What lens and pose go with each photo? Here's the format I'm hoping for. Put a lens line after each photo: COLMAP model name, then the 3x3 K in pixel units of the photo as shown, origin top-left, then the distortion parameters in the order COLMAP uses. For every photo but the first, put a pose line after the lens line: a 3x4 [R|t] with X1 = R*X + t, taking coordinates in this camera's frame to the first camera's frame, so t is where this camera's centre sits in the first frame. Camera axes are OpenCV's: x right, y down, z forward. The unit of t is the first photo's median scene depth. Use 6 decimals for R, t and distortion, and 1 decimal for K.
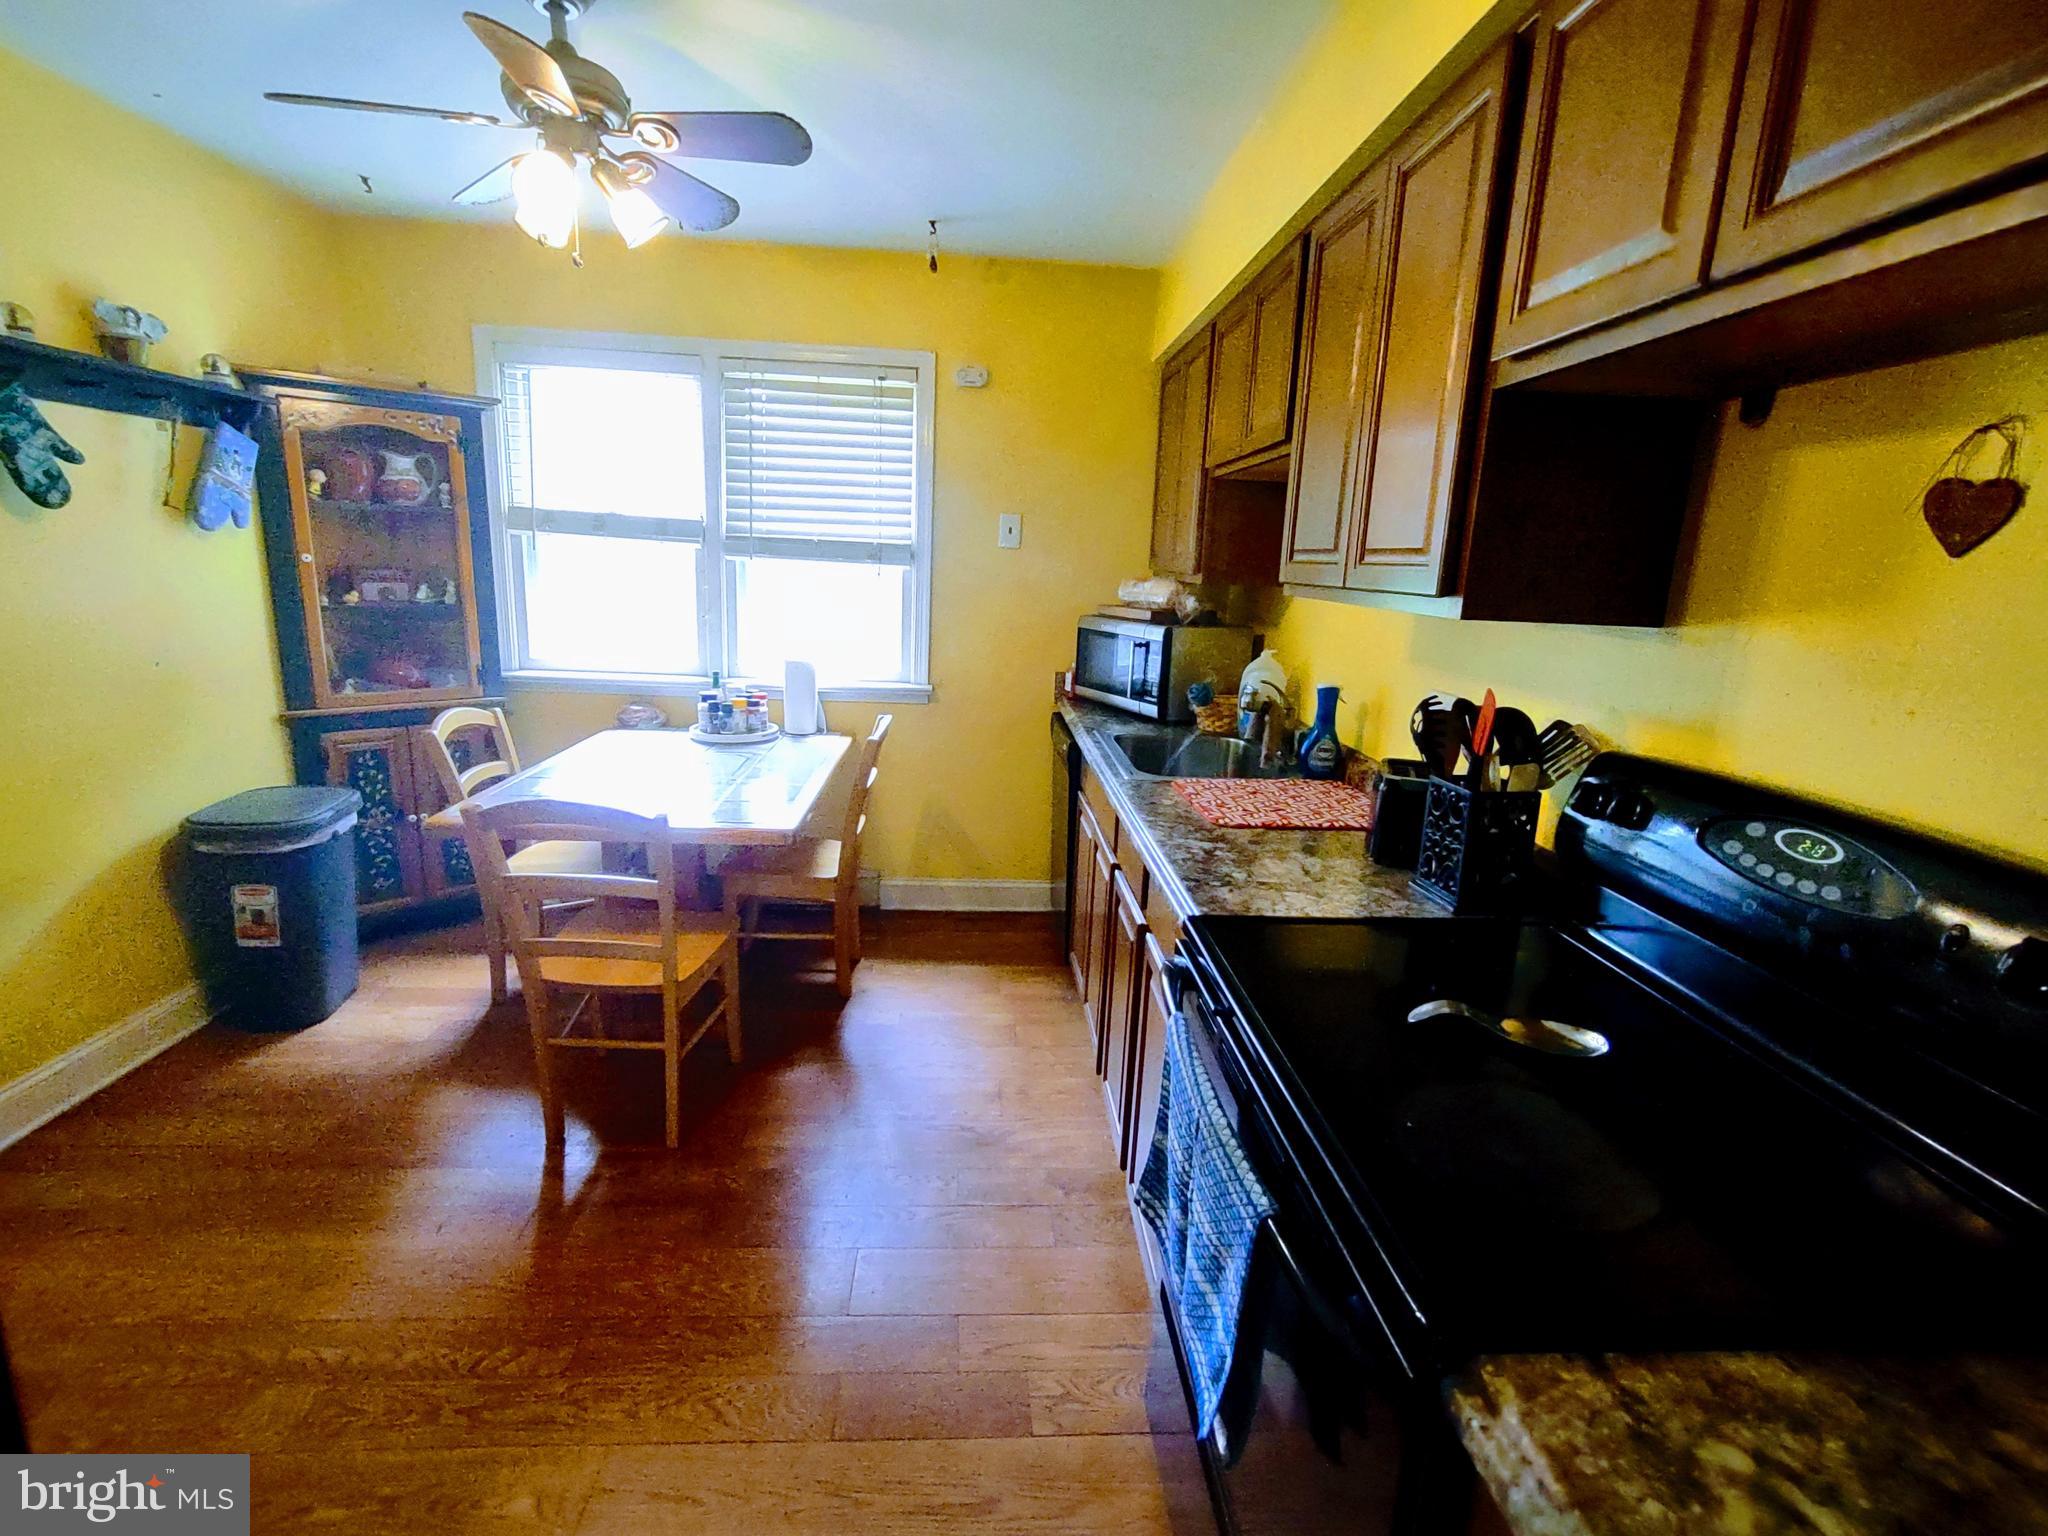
lens RADIAL K [[934.7, 0, 1022.9], [0, 934.7, 761.1], [0, 0, 1]] dist [-0.008194, 0.002954]
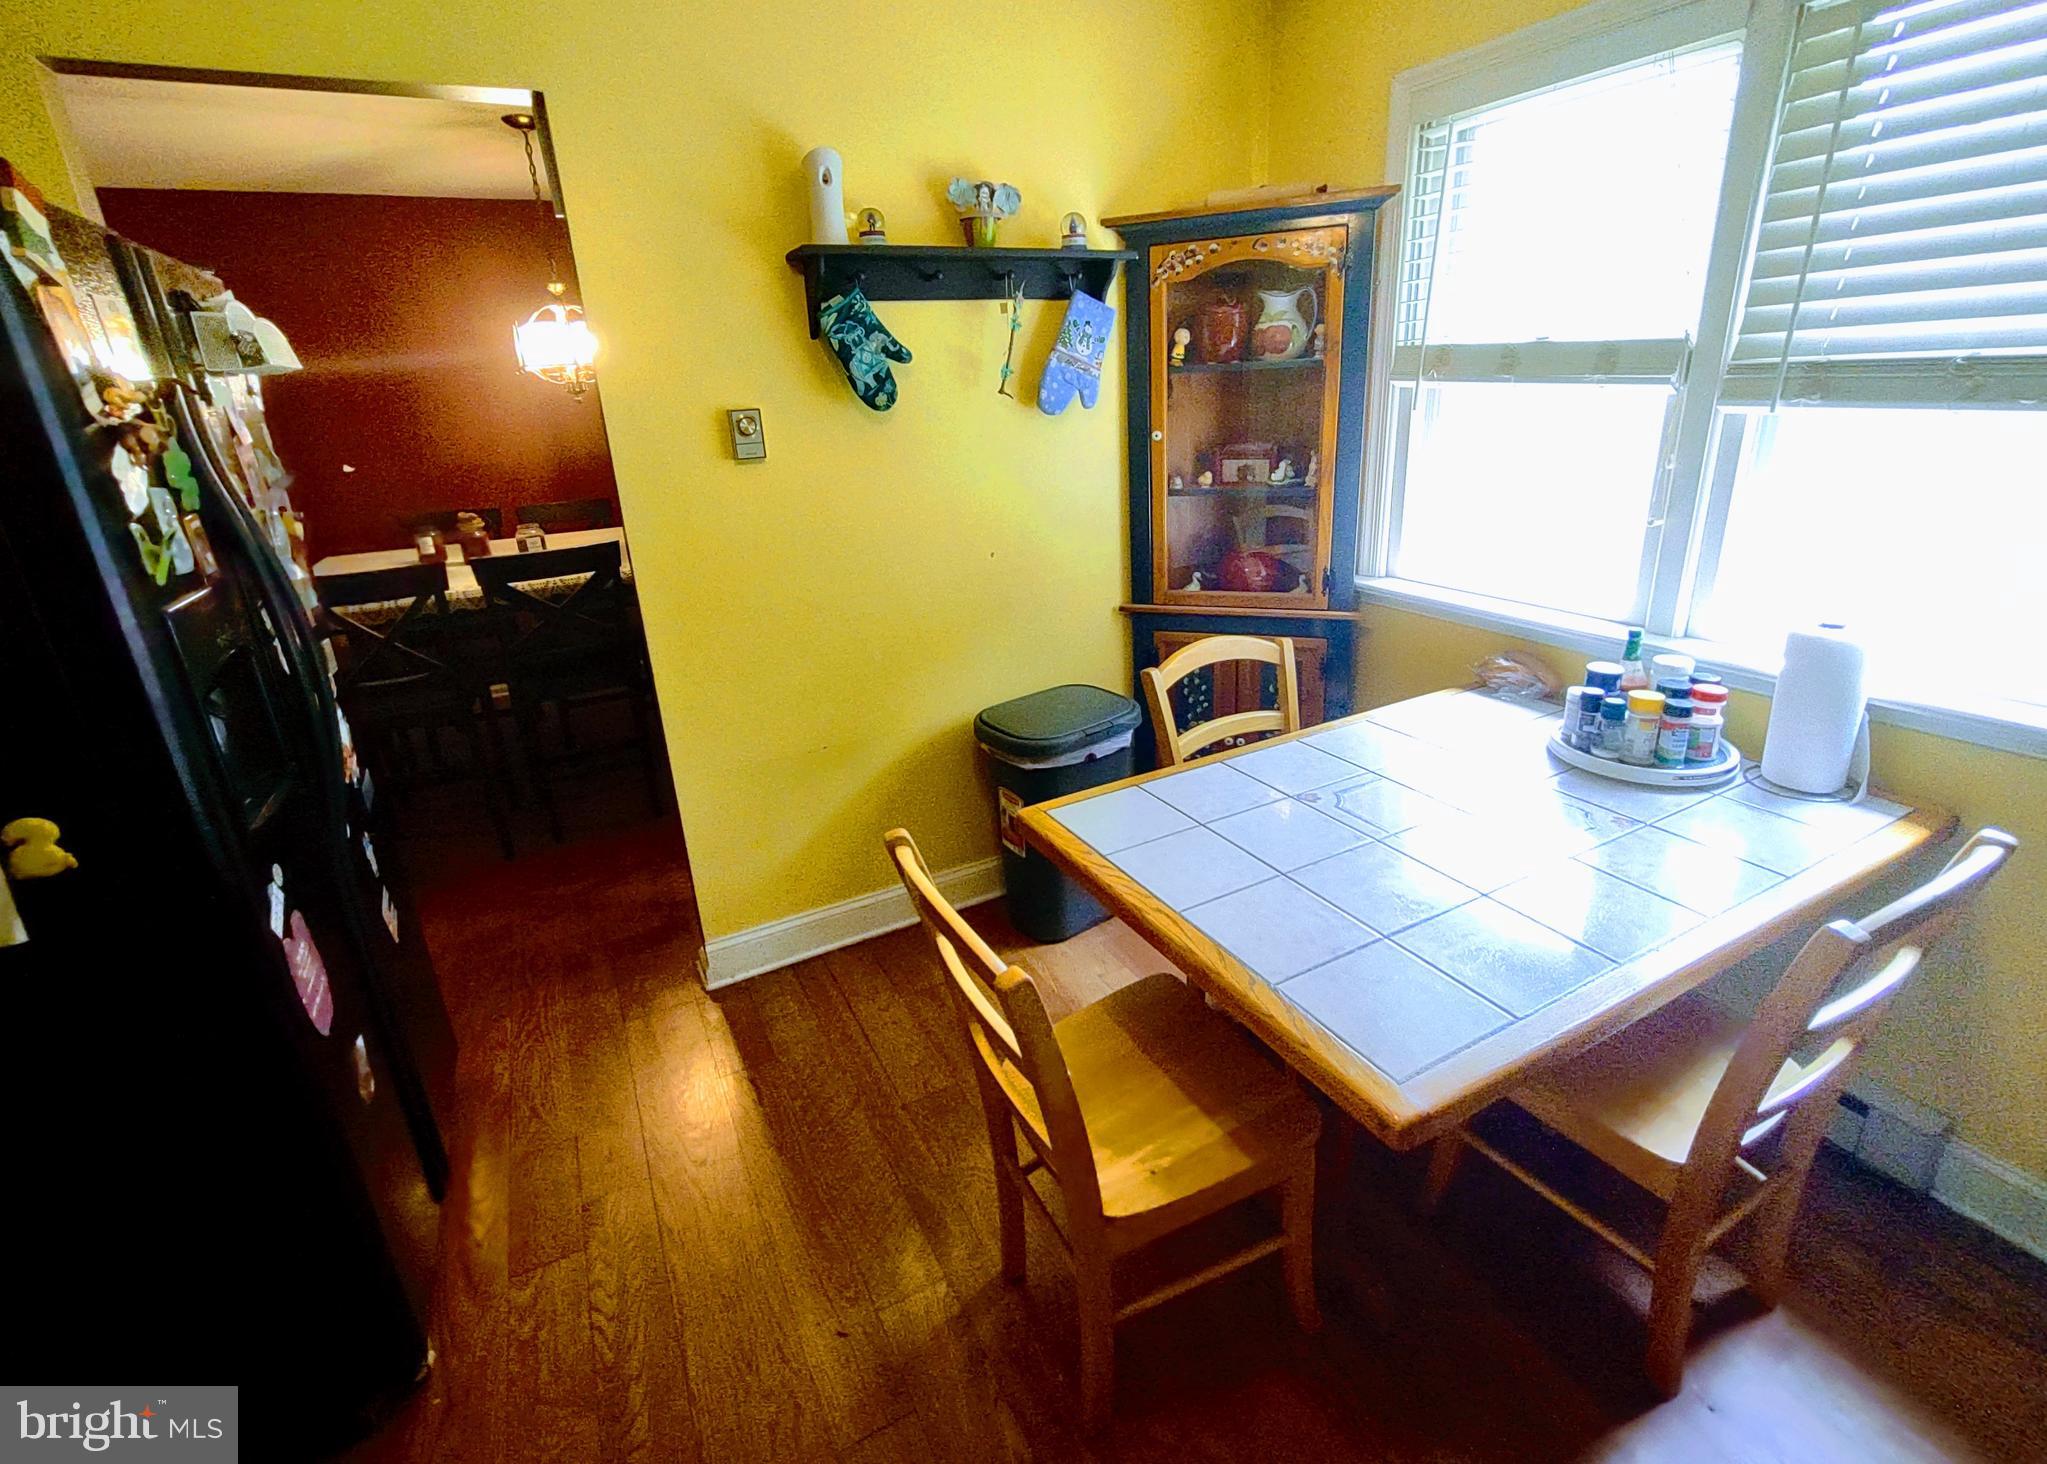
lens RADIAL K [[925.4, 0, 1026.2], [0, 925.4, 691.3], [0, 0, 1]] dist [-0.000243, 0.000022]
pose [[0.413145, 0.229741, -0.881210, 0.003964], [-0.126986, 0.972735, 0.194067, -0.135338], [0.901768, 0.031723, 0.431054, 0.511493]]
